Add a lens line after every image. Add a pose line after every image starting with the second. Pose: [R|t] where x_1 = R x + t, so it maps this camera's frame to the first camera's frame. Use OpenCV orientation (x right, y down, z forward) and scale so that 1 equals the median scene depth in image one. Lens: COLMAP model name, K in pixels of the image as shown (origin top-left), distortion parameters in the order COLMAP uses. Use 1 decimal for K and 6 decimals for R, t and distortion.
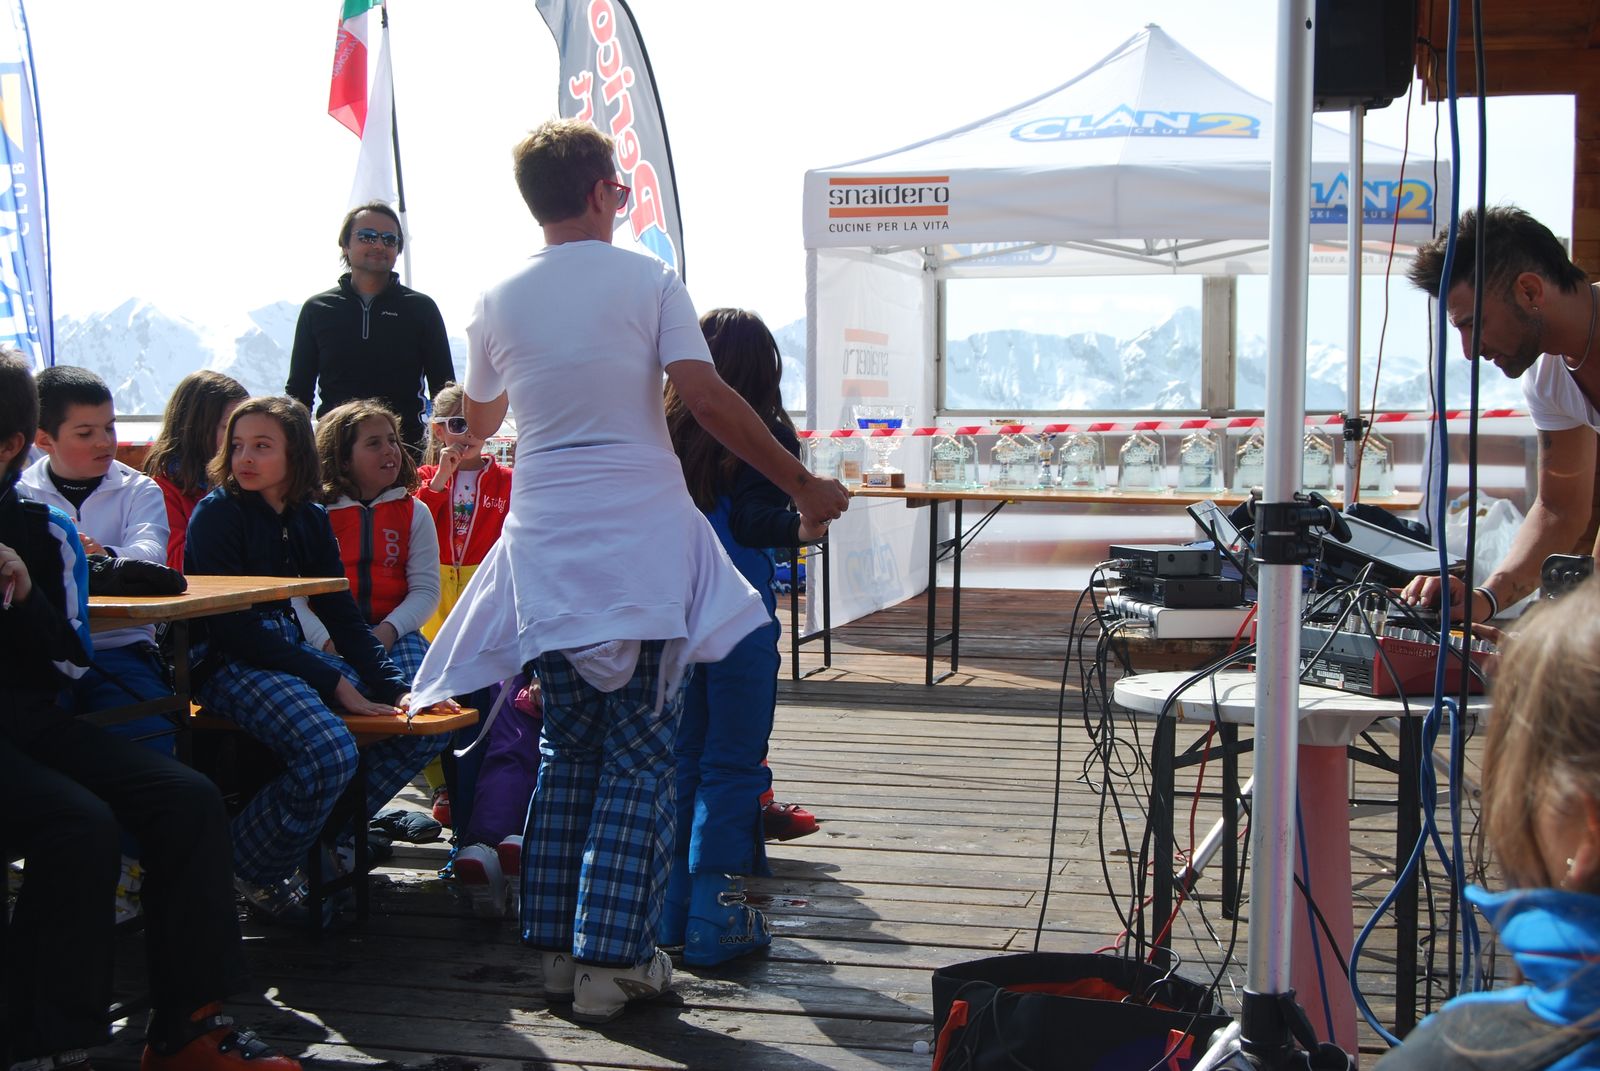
lens RADIAL K [[2376.2, 0, 822.8], [0, 2376.2, 523.0], [0, 0, 1]] dist [-0.024904, 0.000000]
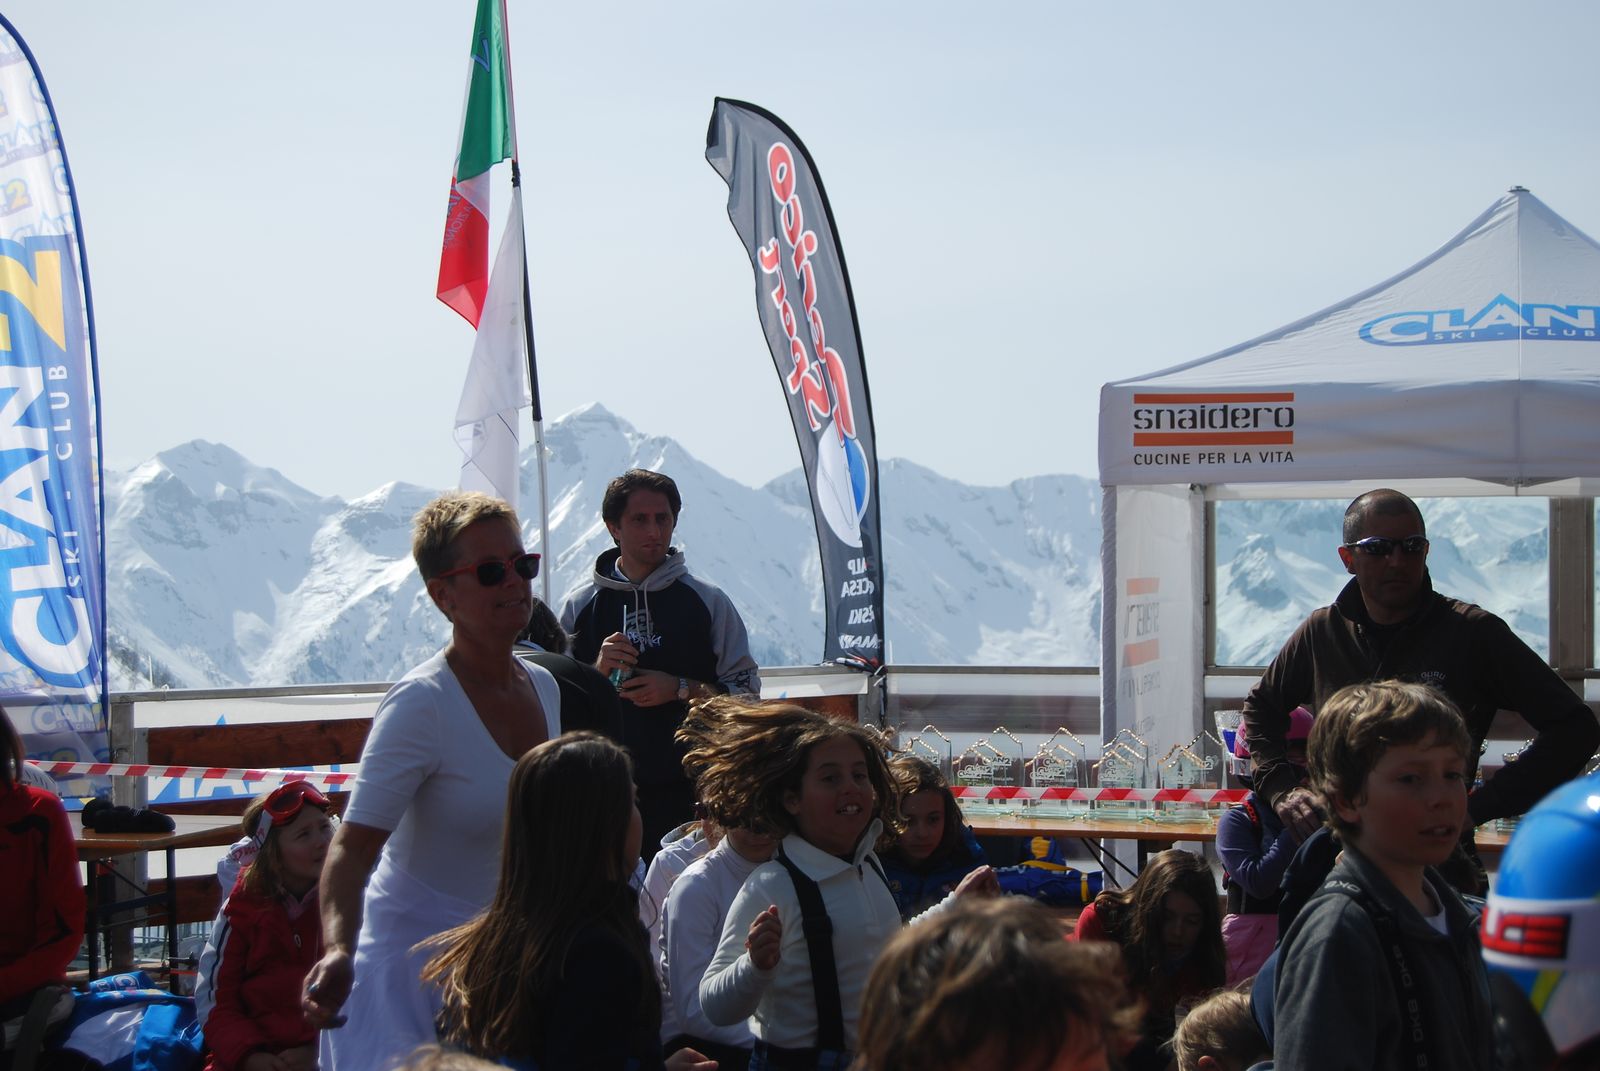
lens RADIAL K [[2797.9, 0, 826.8], [0, 2797.9, 511.3], [0, 0, 1]] dist [-0.026664, 0.000000]
pose [[0.999997, -0.001536, 0.001877, -0.098168], [0.001656, 0.997859, -0.065377, -0.048658], [-0.001773, 0.065380, 0.997859, 0.101203]]
